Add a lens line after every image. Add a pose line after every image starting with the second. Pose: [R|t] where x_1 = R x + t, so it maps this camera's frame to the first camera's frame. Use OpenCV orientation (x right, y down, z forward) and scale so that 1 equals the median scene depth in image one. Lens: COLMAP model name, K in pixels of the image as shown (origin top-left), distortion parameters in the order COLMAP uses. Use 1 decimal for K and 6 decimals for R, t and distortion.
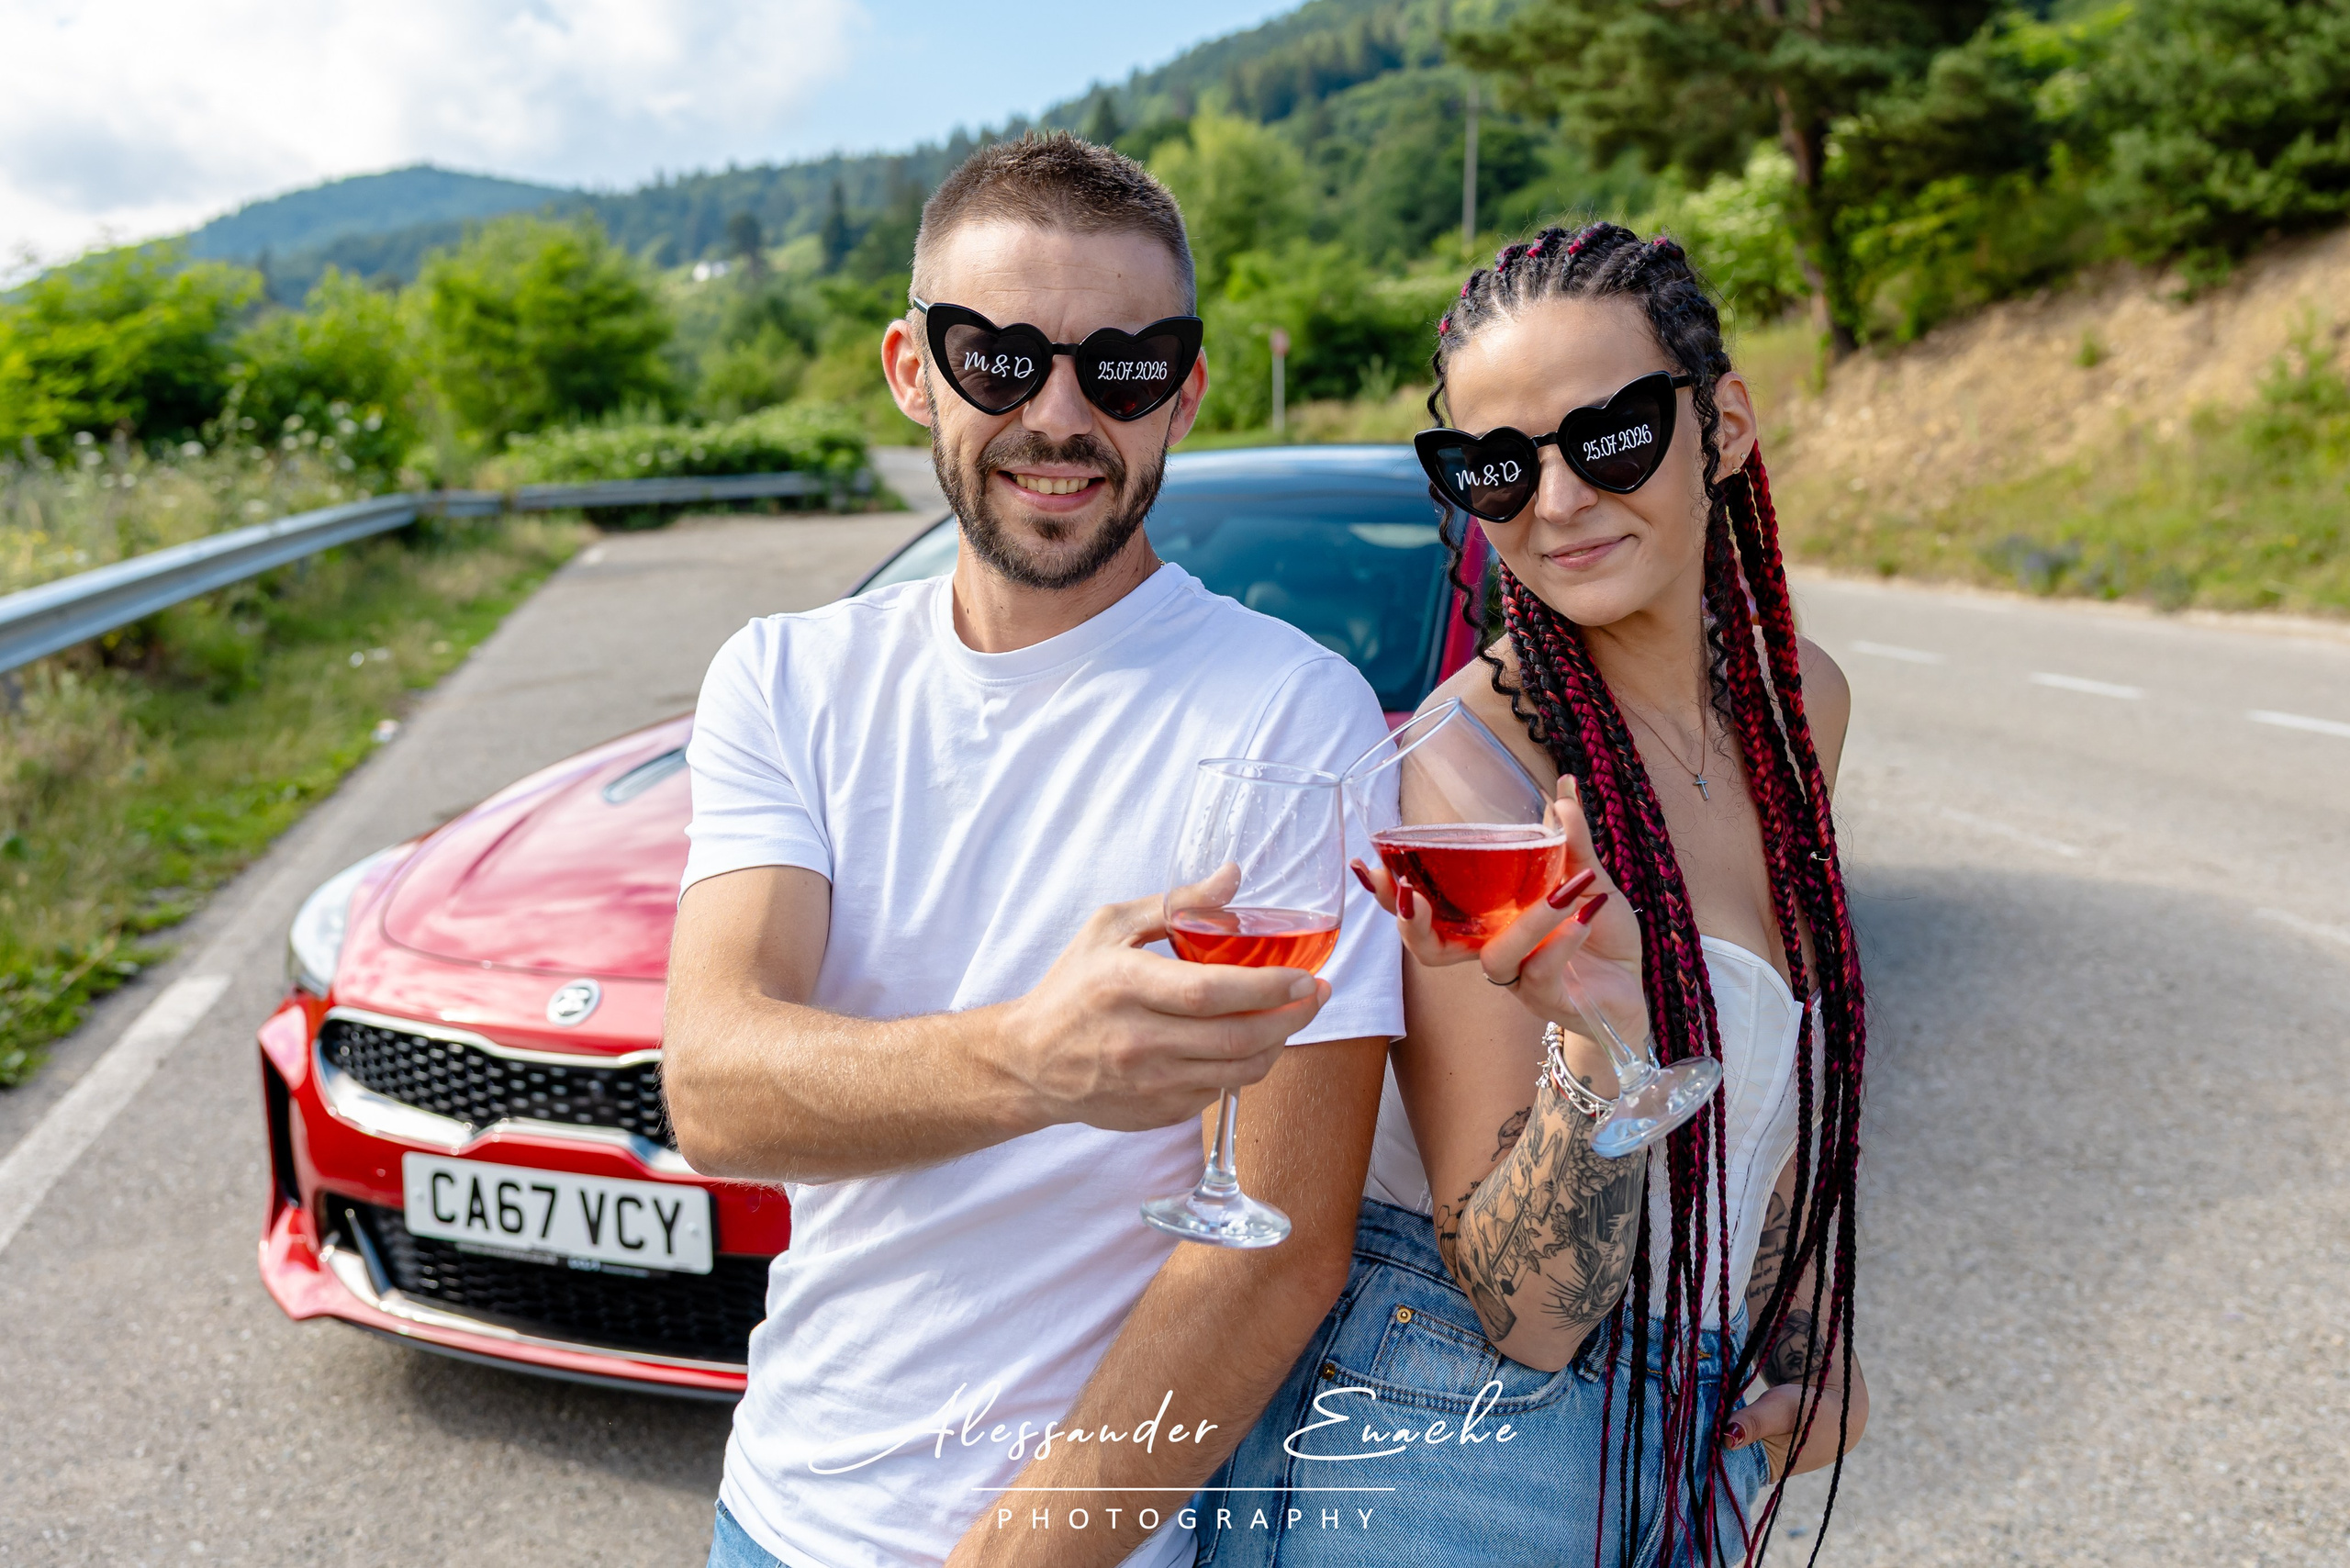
lens RADIAL K [[2452.8, 0, 1183.3], [0, 2452.8, 619.0], [0, 0, 1]] dist [-0.013951, 0.014303]
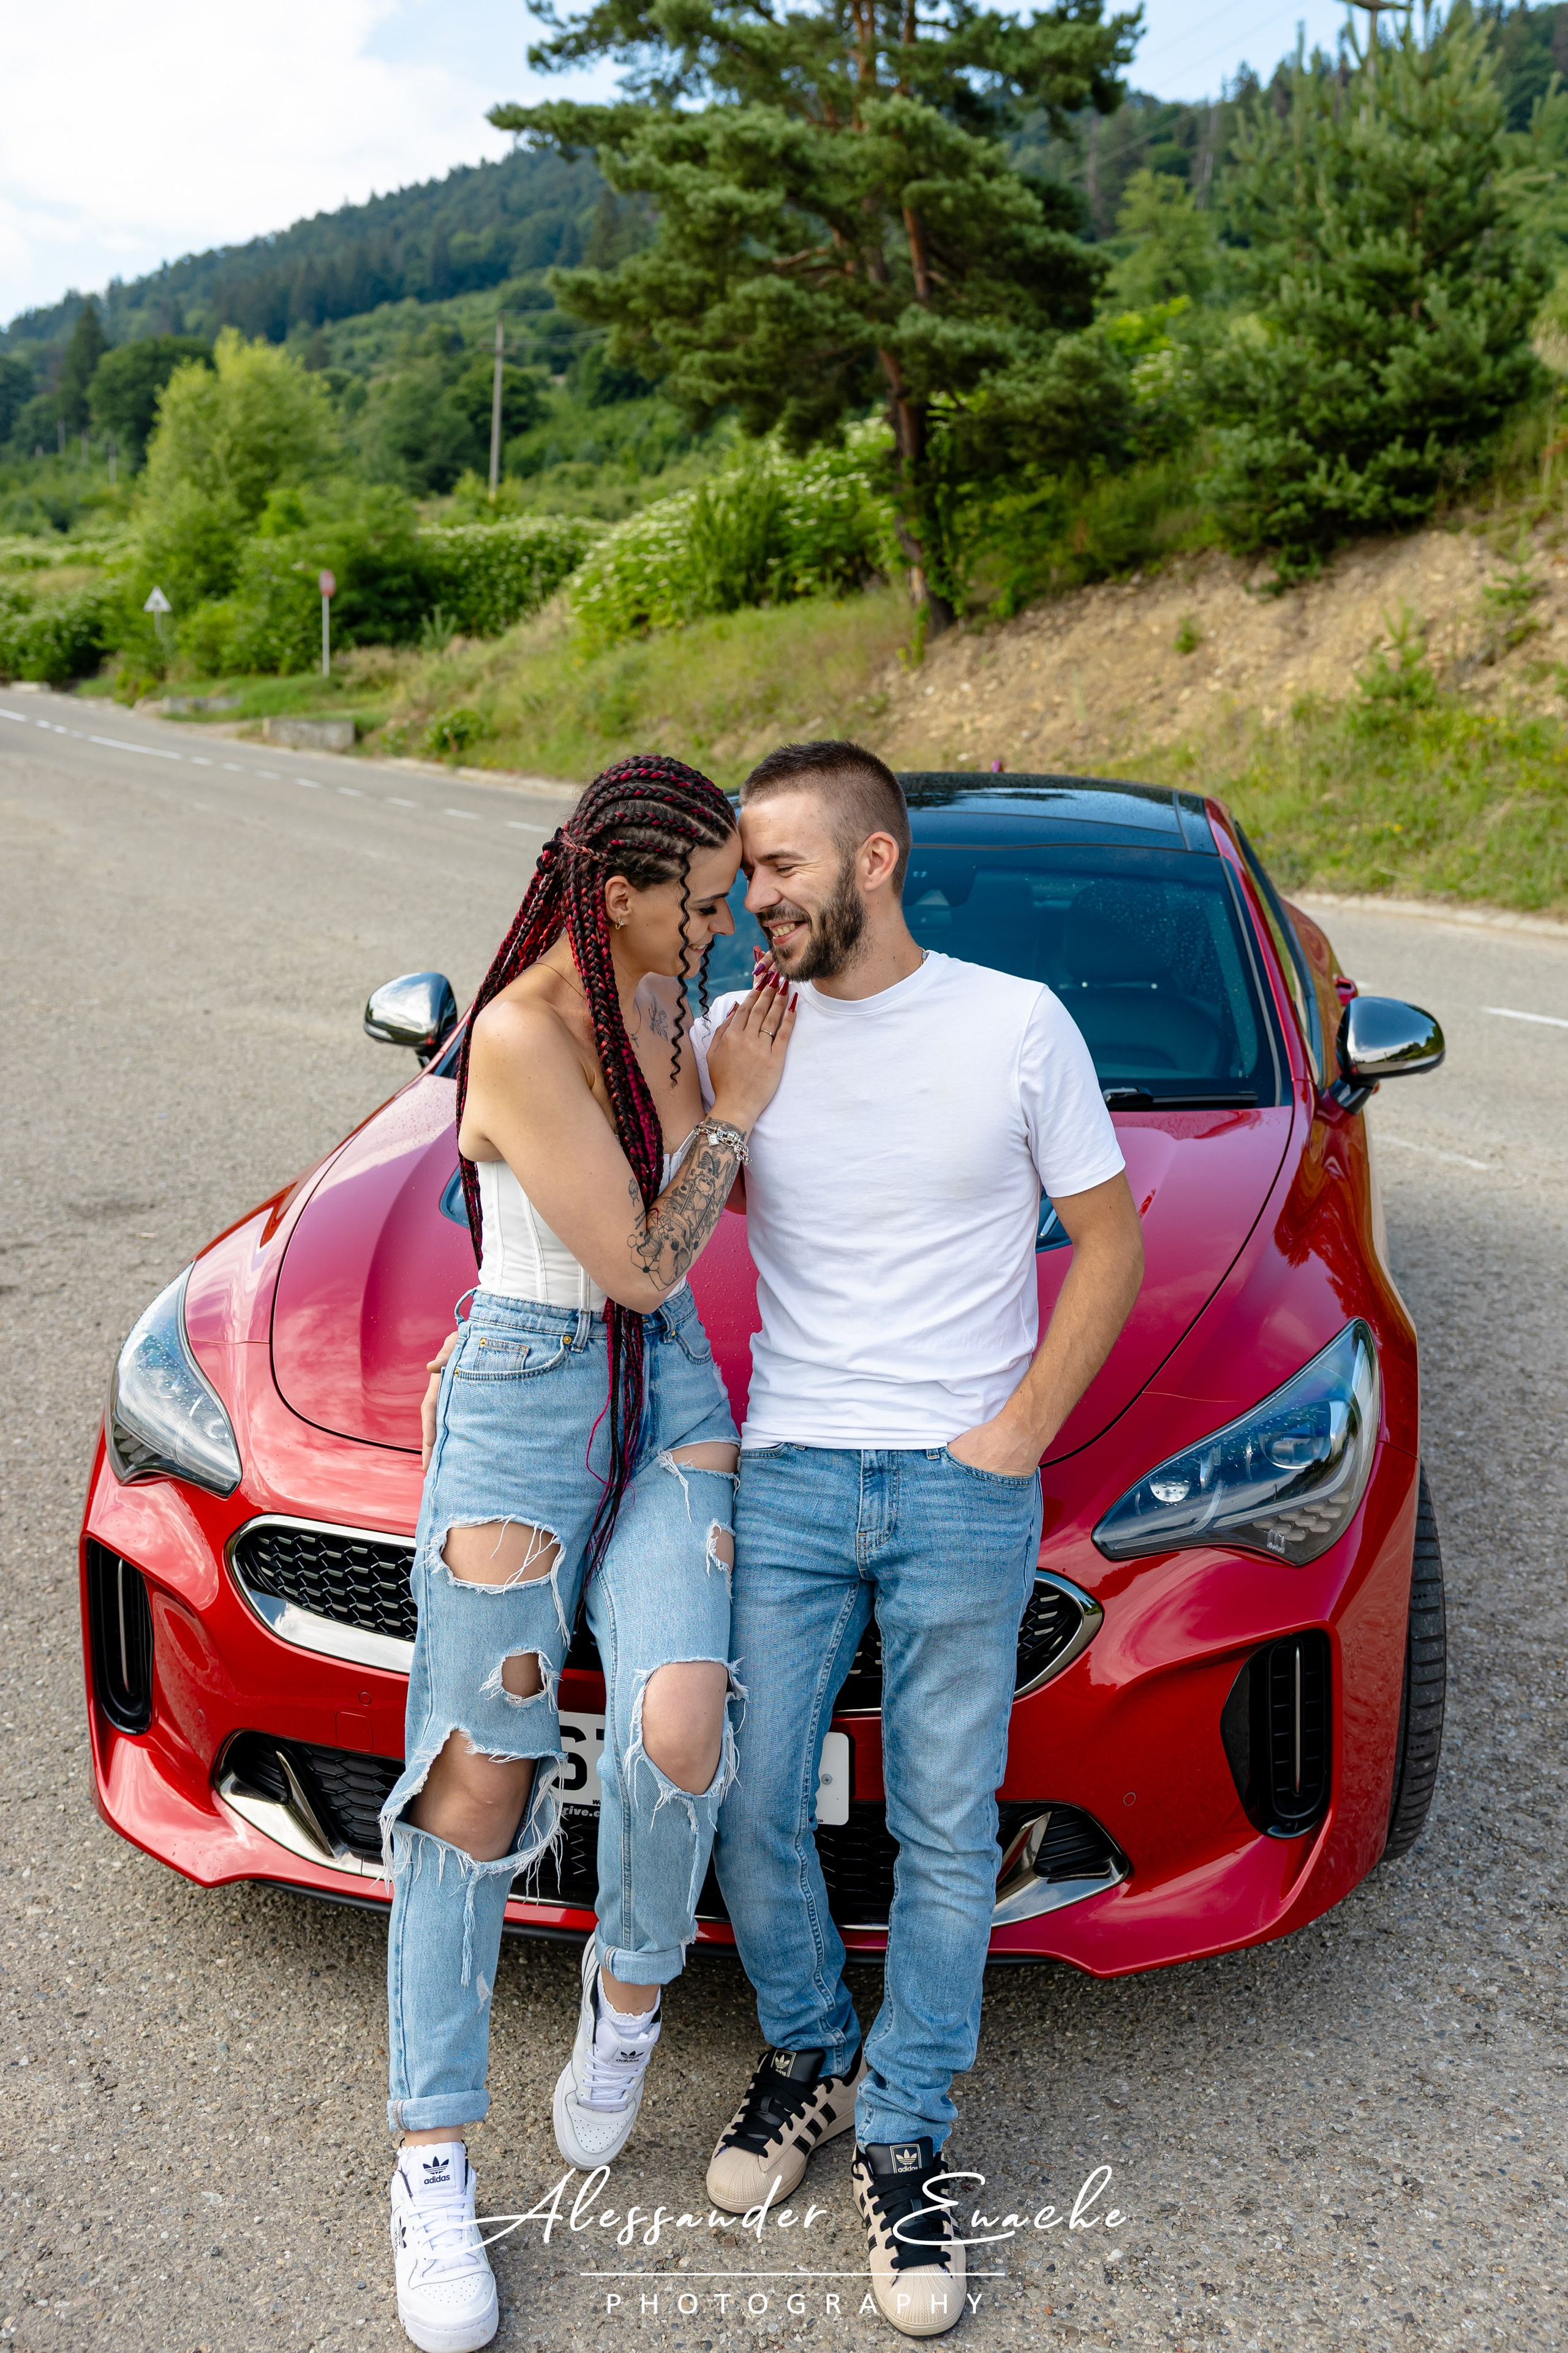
lens RADIAL K [[2410.1, 0, 788.7], [0, 2410.1, 1067.0], [0, 0, 1]] dist [-0.005586, 0.009474]
pose [[0.968265, -0.004682, 0.249882, -0.060544], [-0.016620, 0.996405, 0.083072, -0.009228], [-0.249372, -0.084589, 0.964706, 0.032534]]
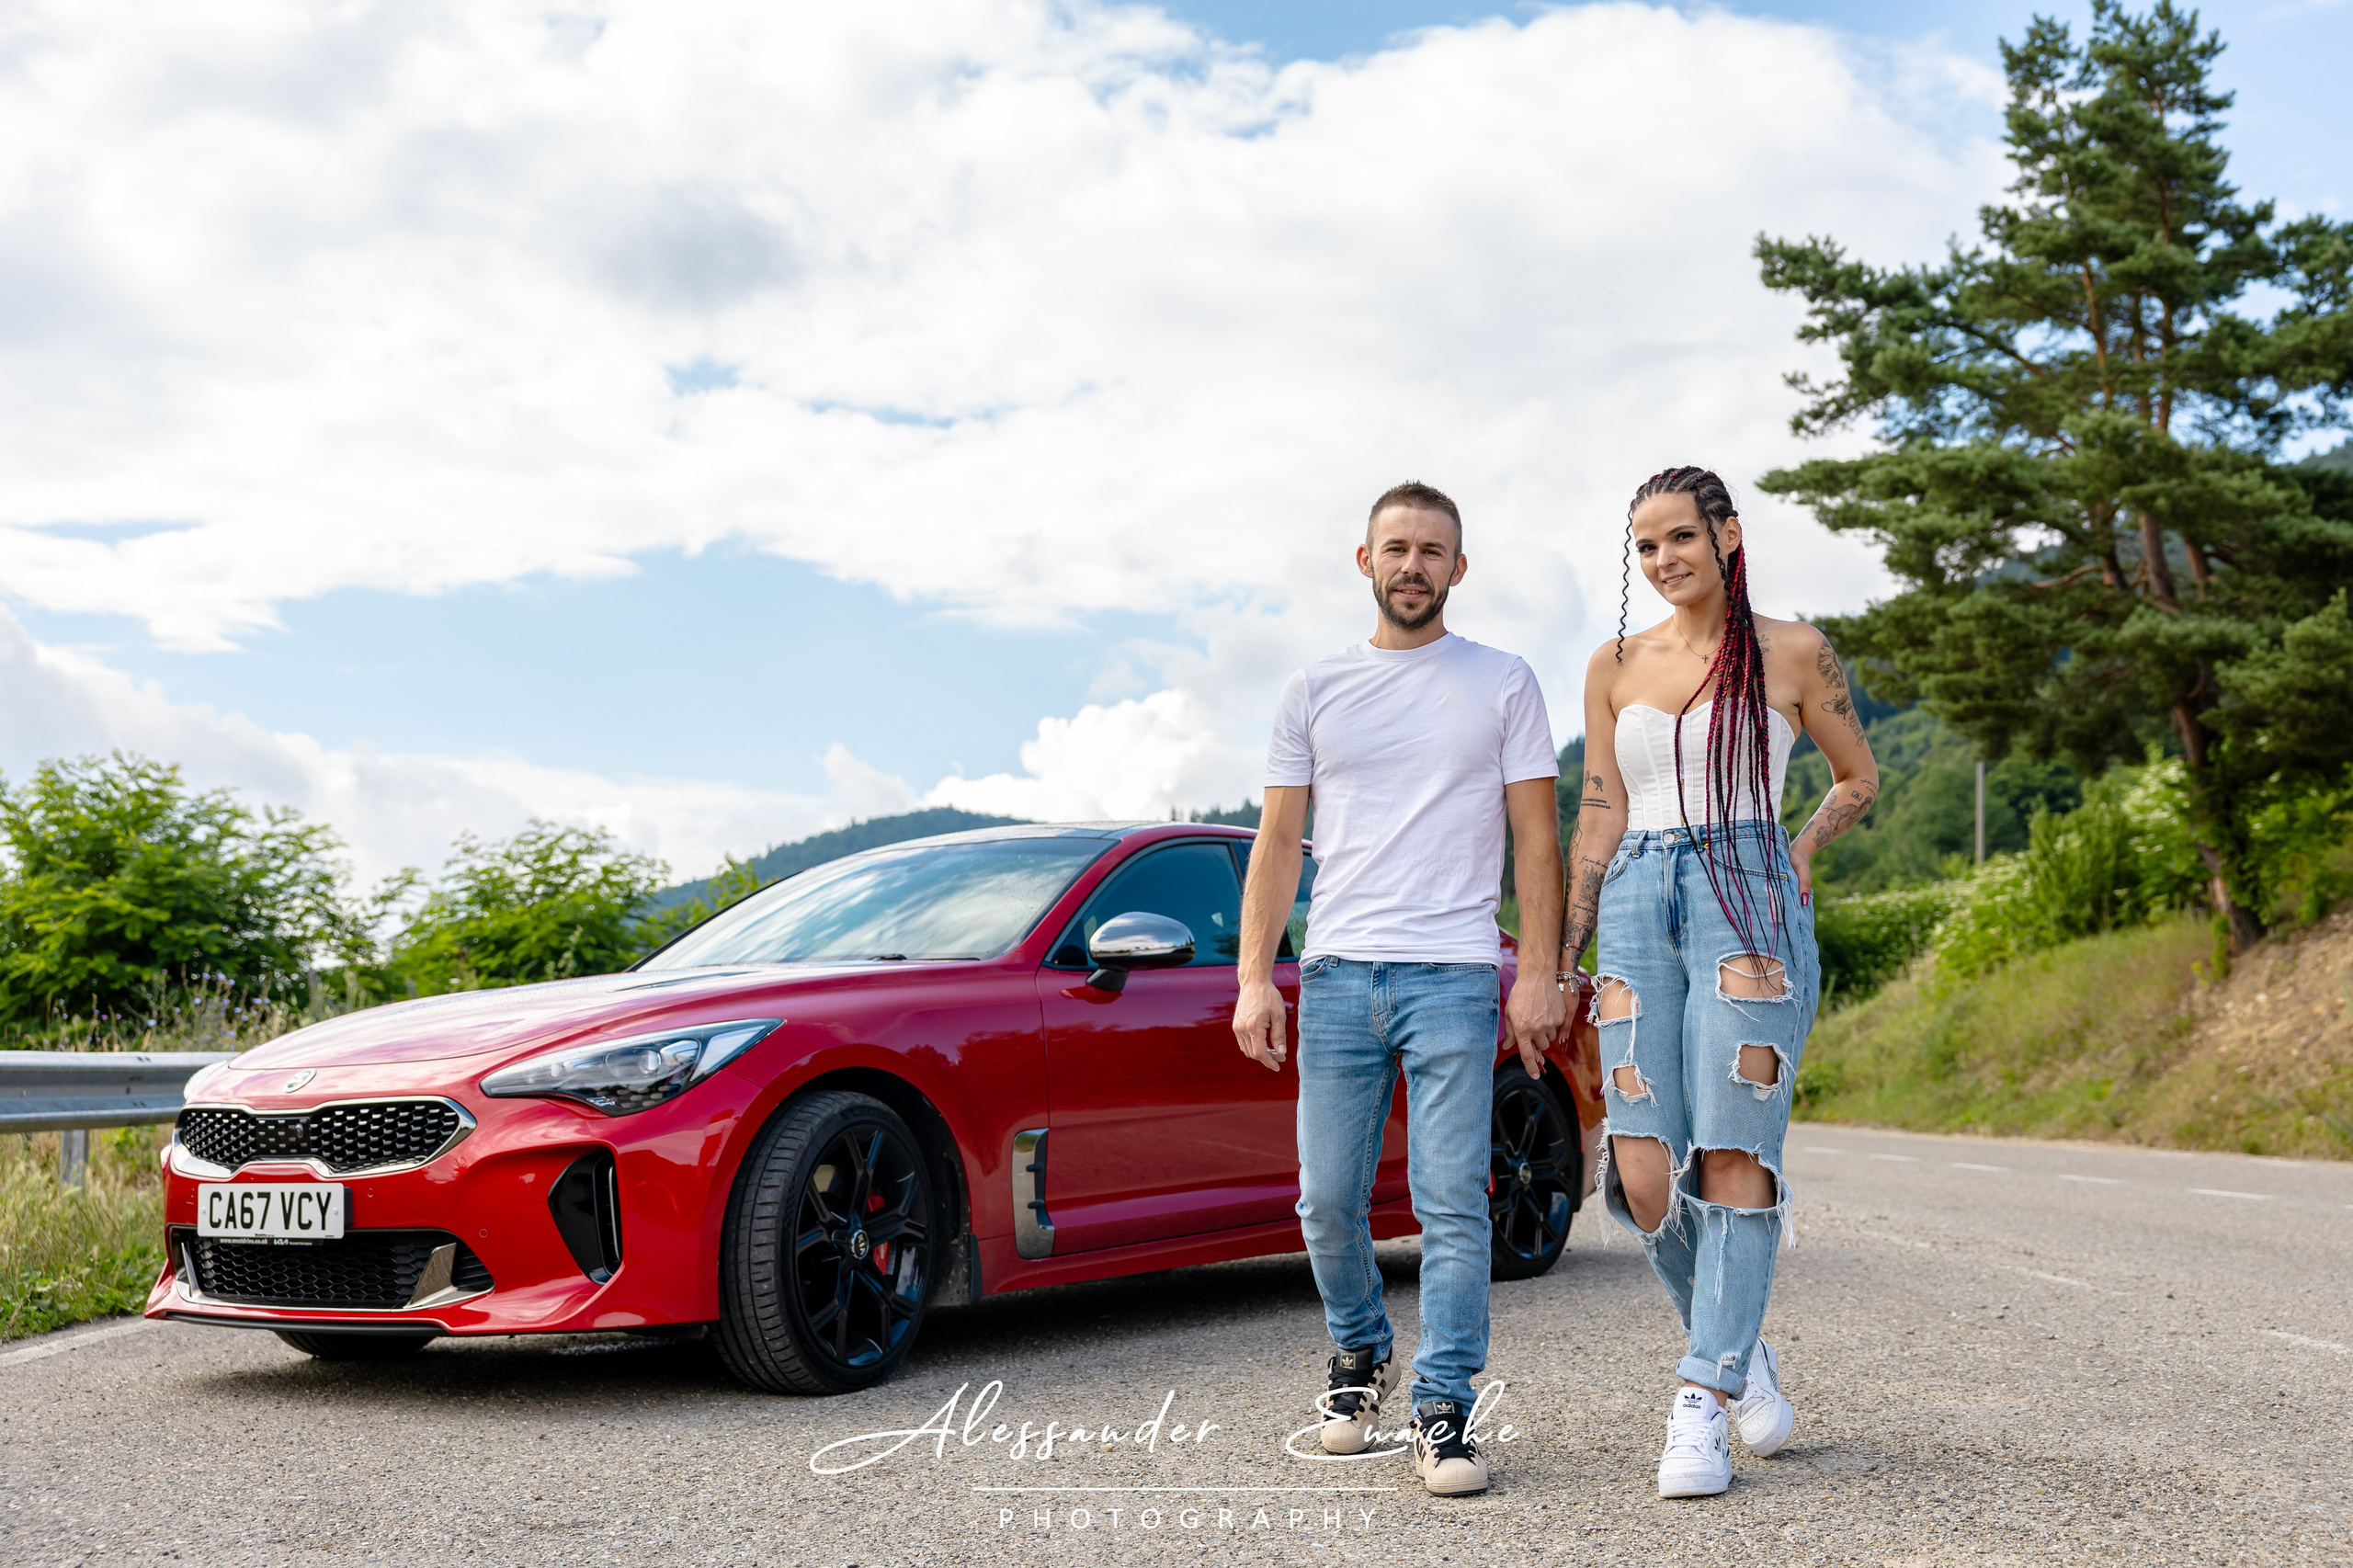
lens RADIAL K [[2596.2, 0, 1176.5], [0, 2596.2, 784.0], [0, 0, 1]] dist [-0.018559, 0.003398]
pose [[0.978477, -0.014364, -0.205854, 0.095490], [-0.024809, 0.982150, -0.186456, 0.039813], [0.204858, 0.187550, 0.960655, -0.074619]]
